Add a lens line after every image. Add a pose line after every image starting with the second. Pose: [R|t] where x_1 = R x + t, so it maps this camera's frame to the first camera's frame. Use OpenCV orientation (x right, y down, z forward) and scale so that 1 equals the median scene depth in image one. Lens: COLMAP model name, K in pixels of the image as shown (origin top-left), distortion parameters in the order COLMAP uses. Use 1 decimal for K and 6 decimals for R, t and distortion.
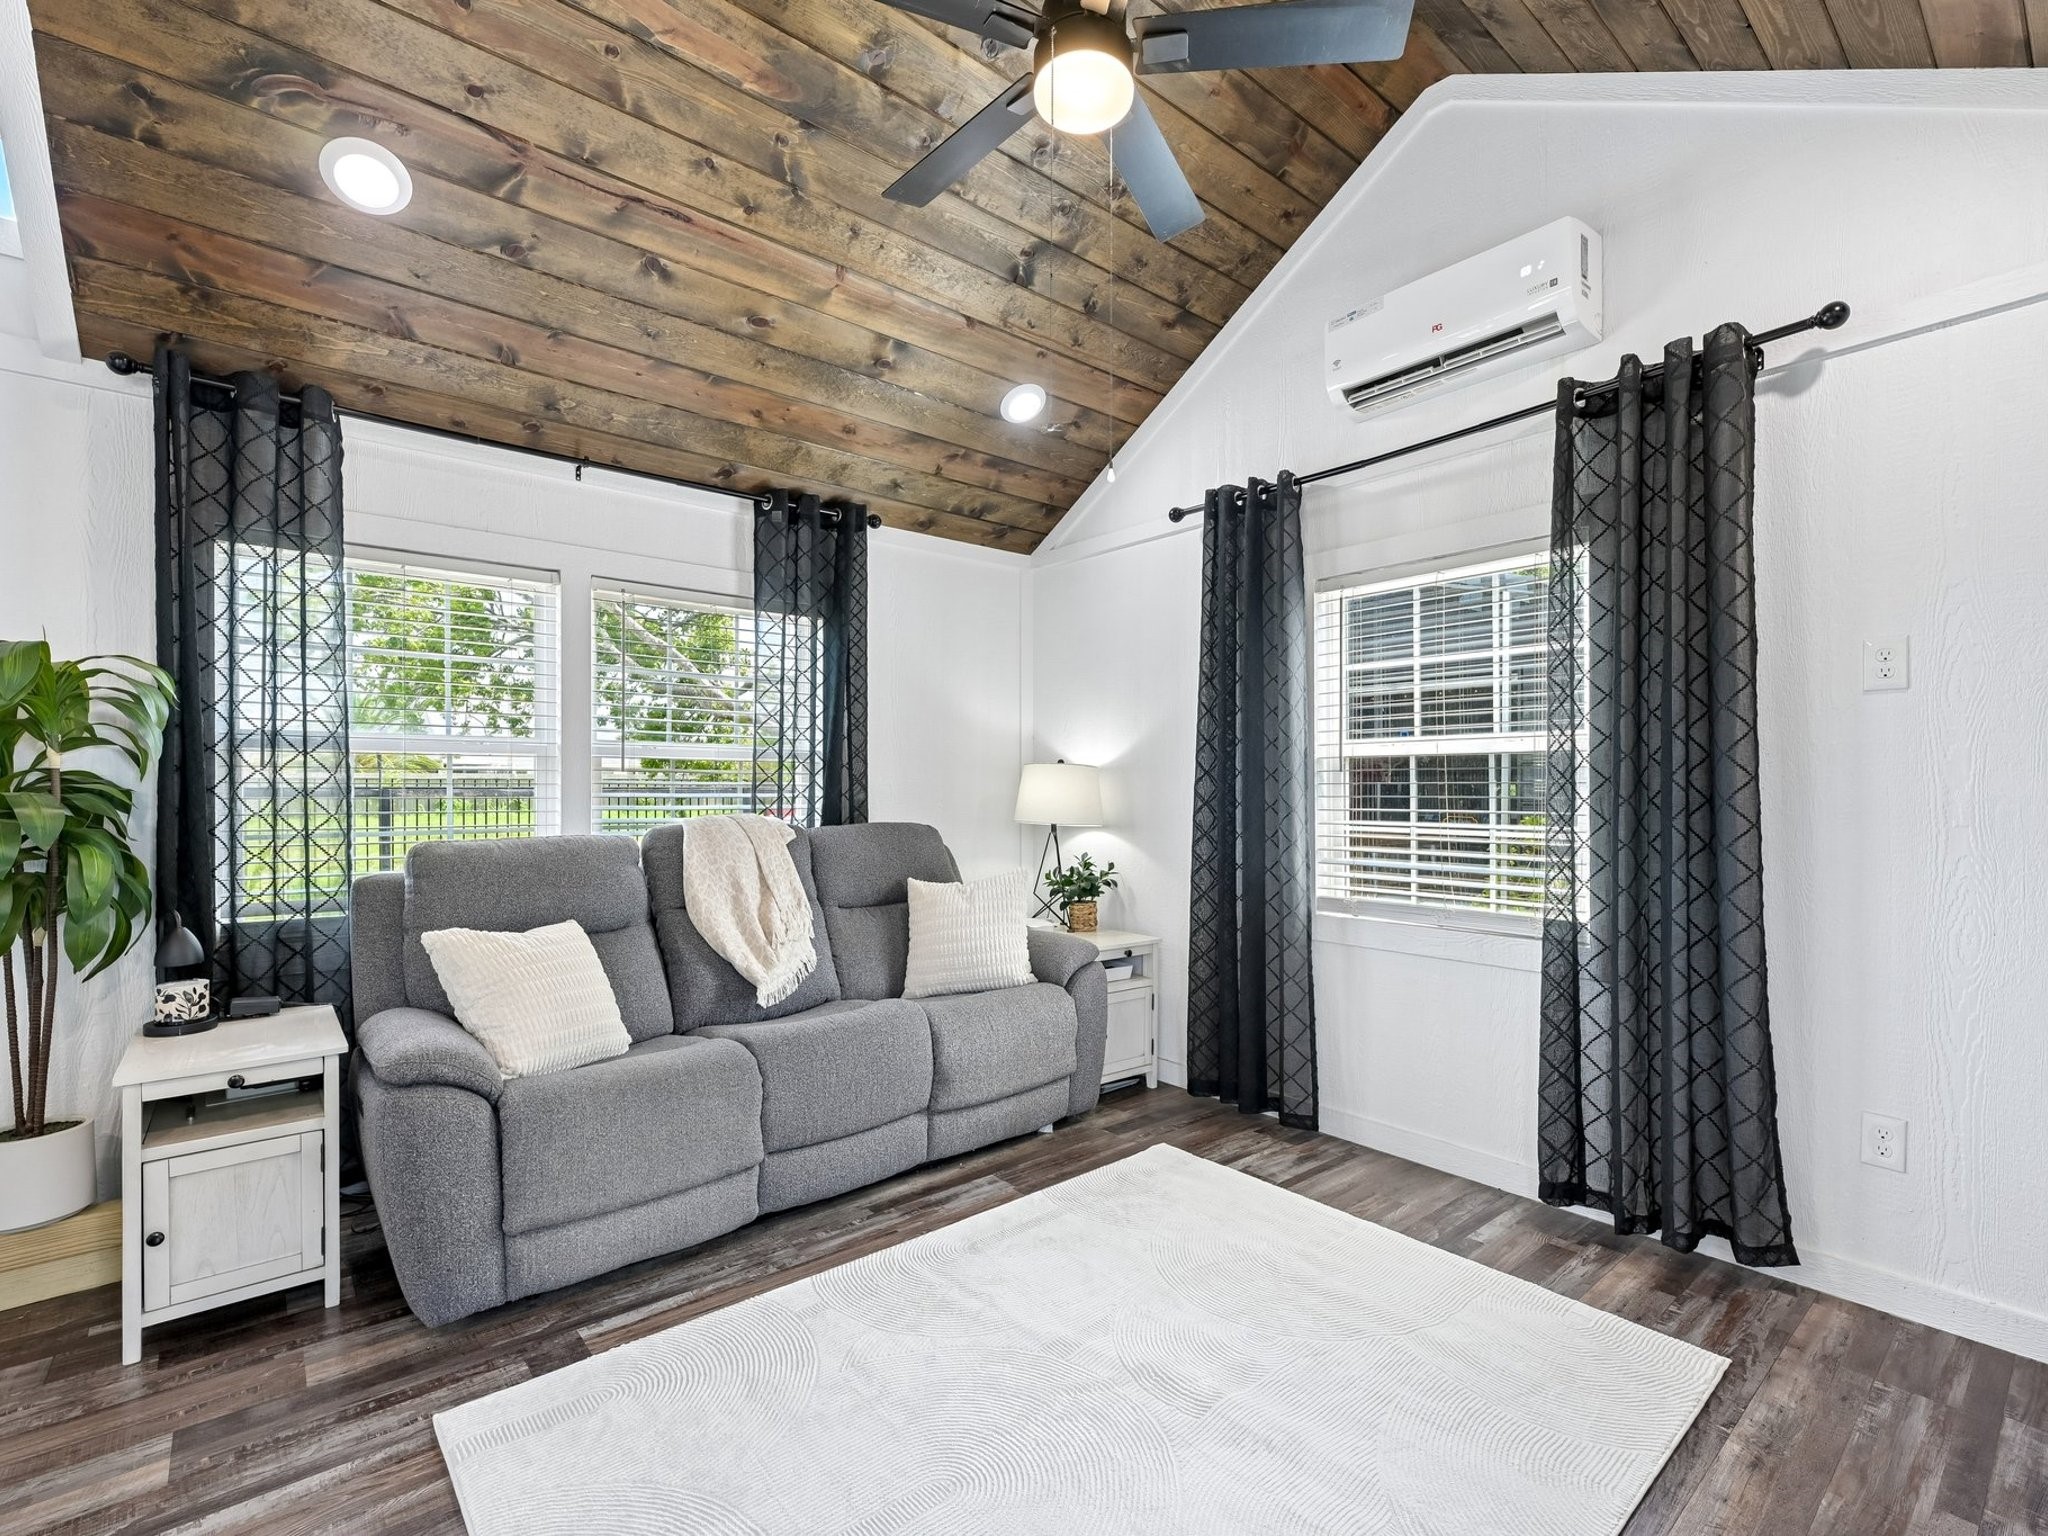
lens RADIAL K [[930.6, 0, 1054.6], [0, 930.6, 793.0], [0, 0, 1]] dist [0.000826, 0.000807]
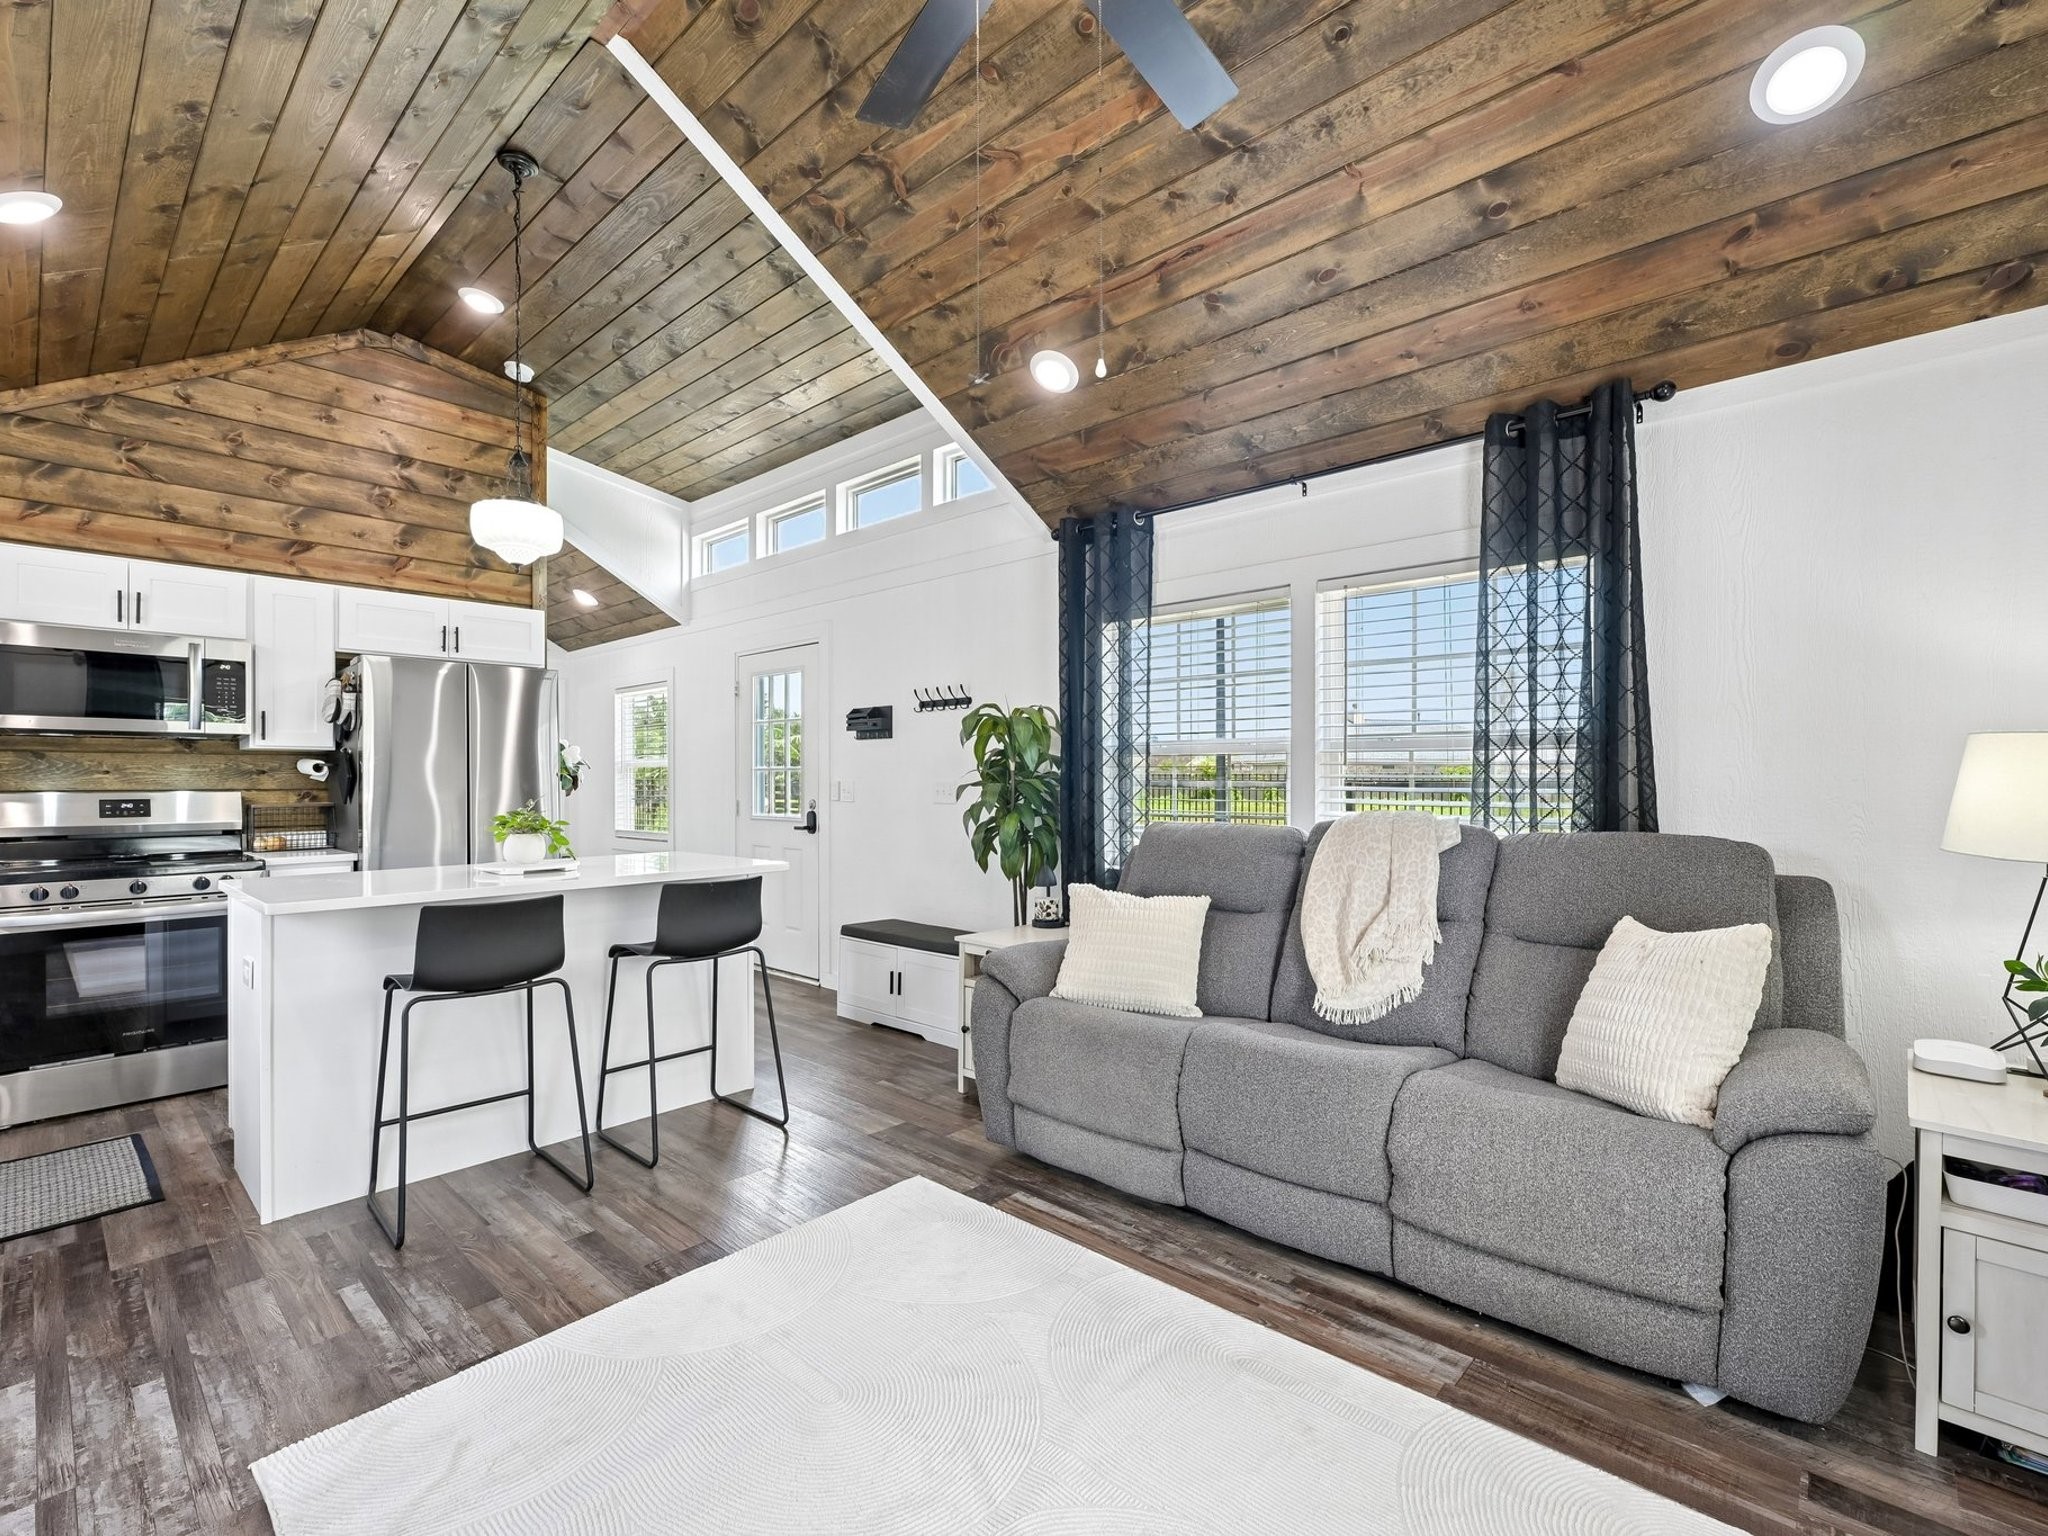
lens RADIAL K [[917.7, 0, 1021.3], [0, 917.7, 779.1], [0, 0, 1]] dist [-0.001256, 0.000014]
pose [[0.115805, -0.000164, -0.993272, 0.544542], [-0.003867, 0.999992, -0.000616, -0.005710], [0.993264, 0.003913, 0.115803, 0.591012]]
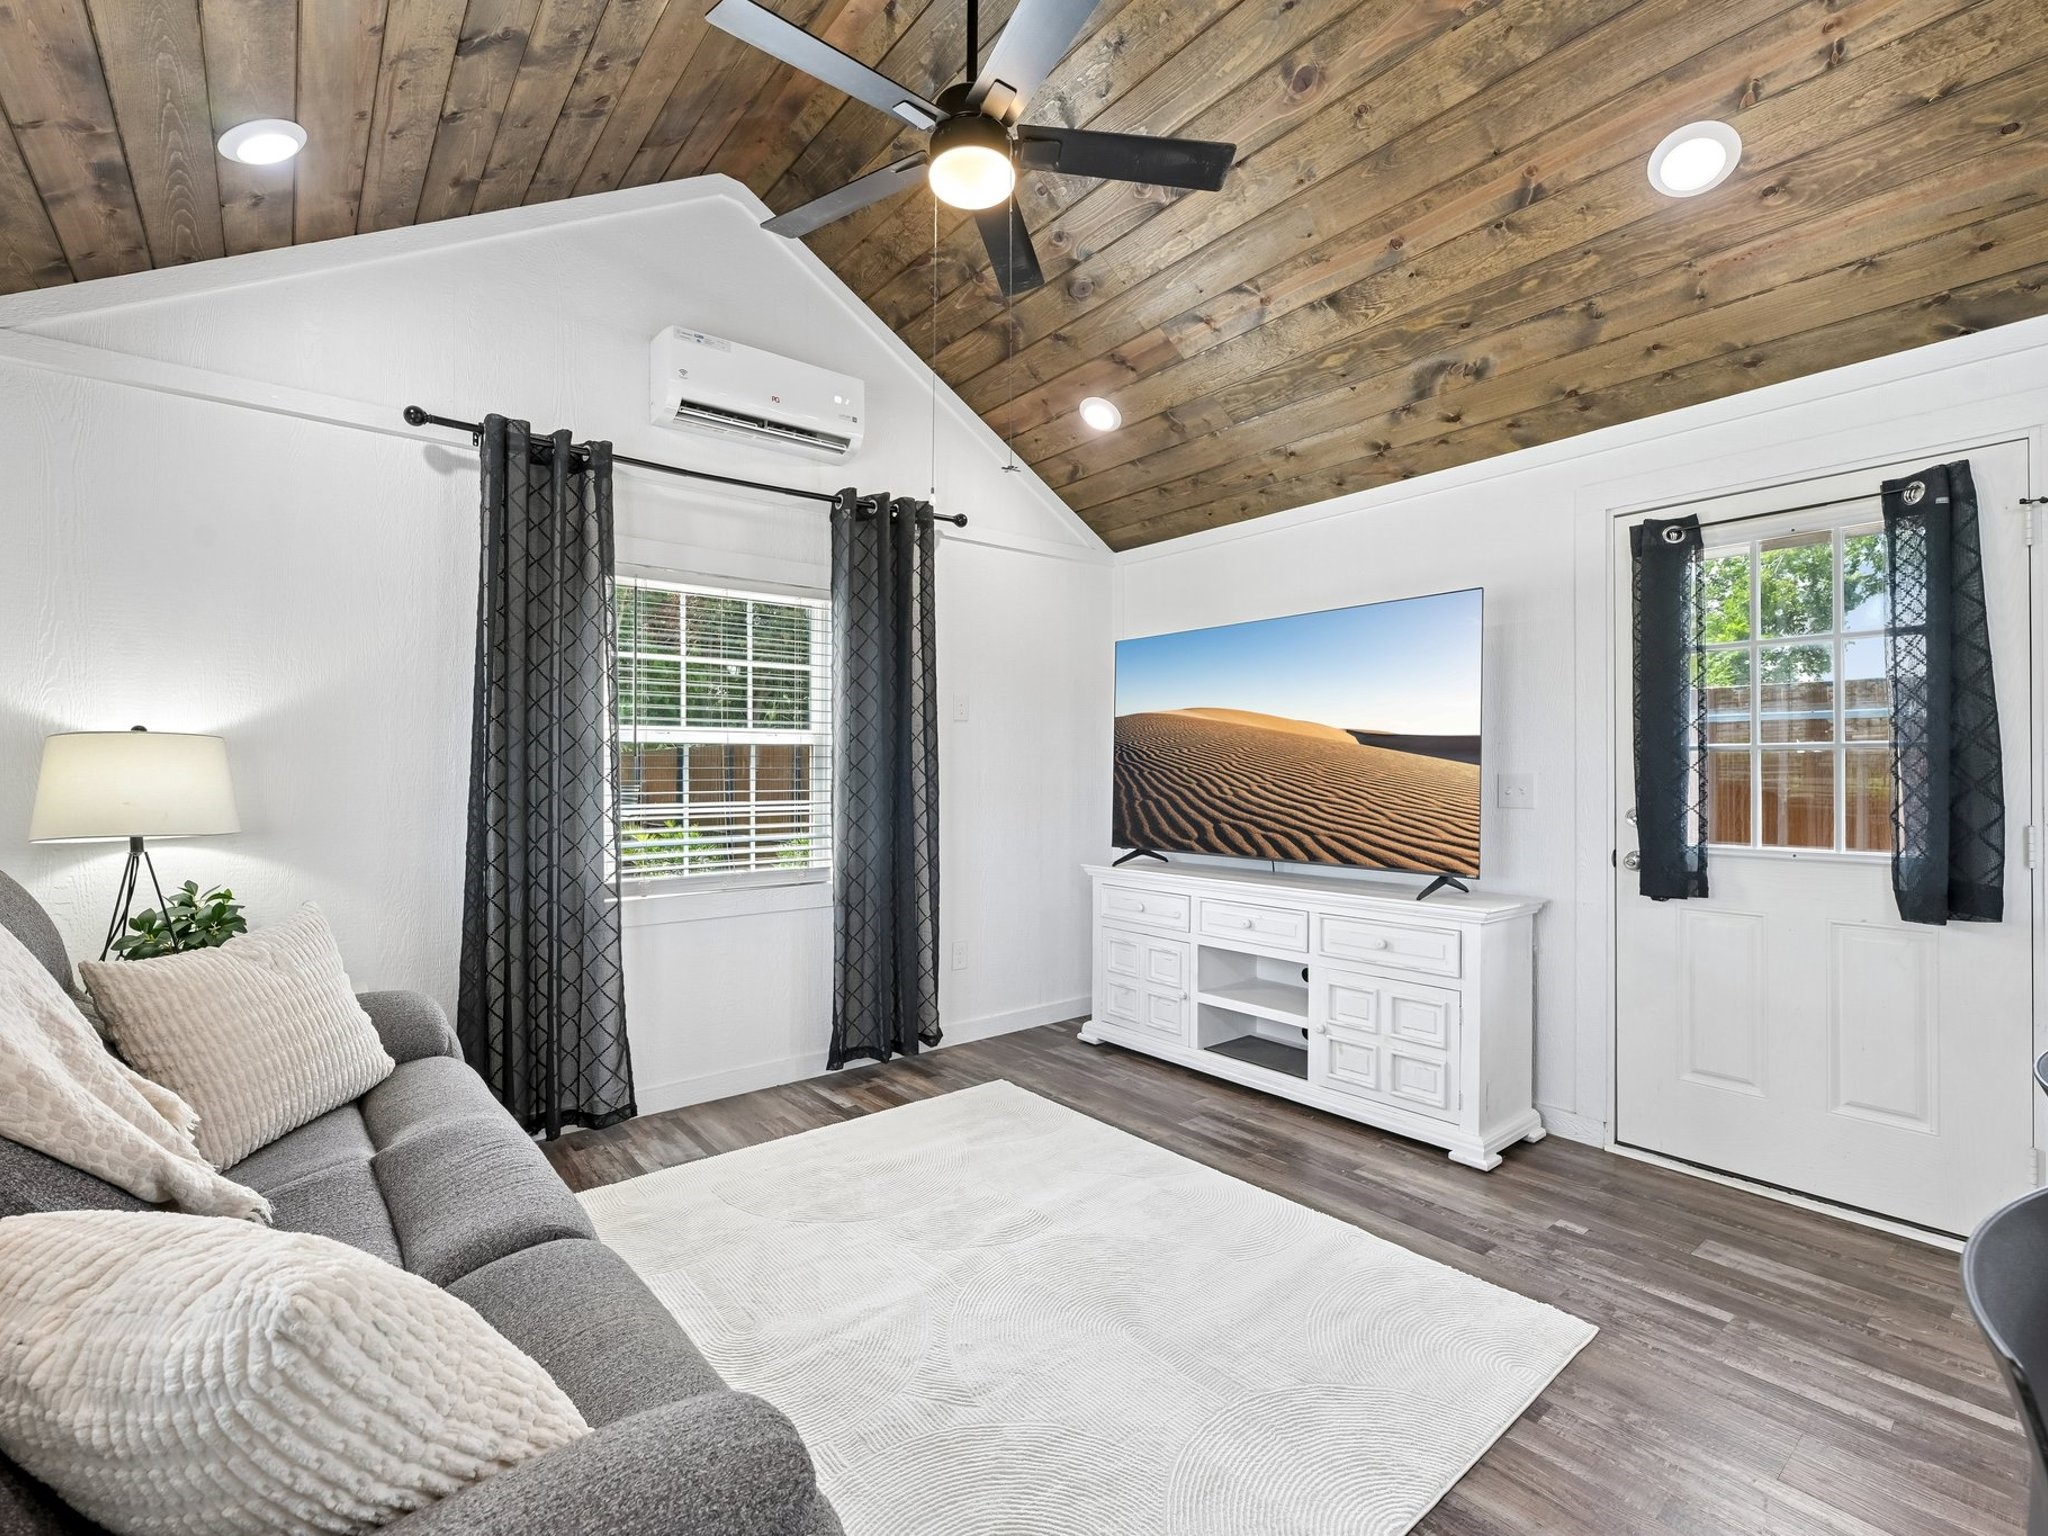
lens RADIAL K [[925.7, 0, 1024.0], [0, 925.7, 768.0], [0, 0, 1]] dist [-0.002540, 0.000160]
pose [[0.033964, 0.002375, 0.999420, -0.756340], [0.005899, 0.999979, -0.002577, -0.006104], [-0.999406, 0.005983, 0.033950, 0.594155]]
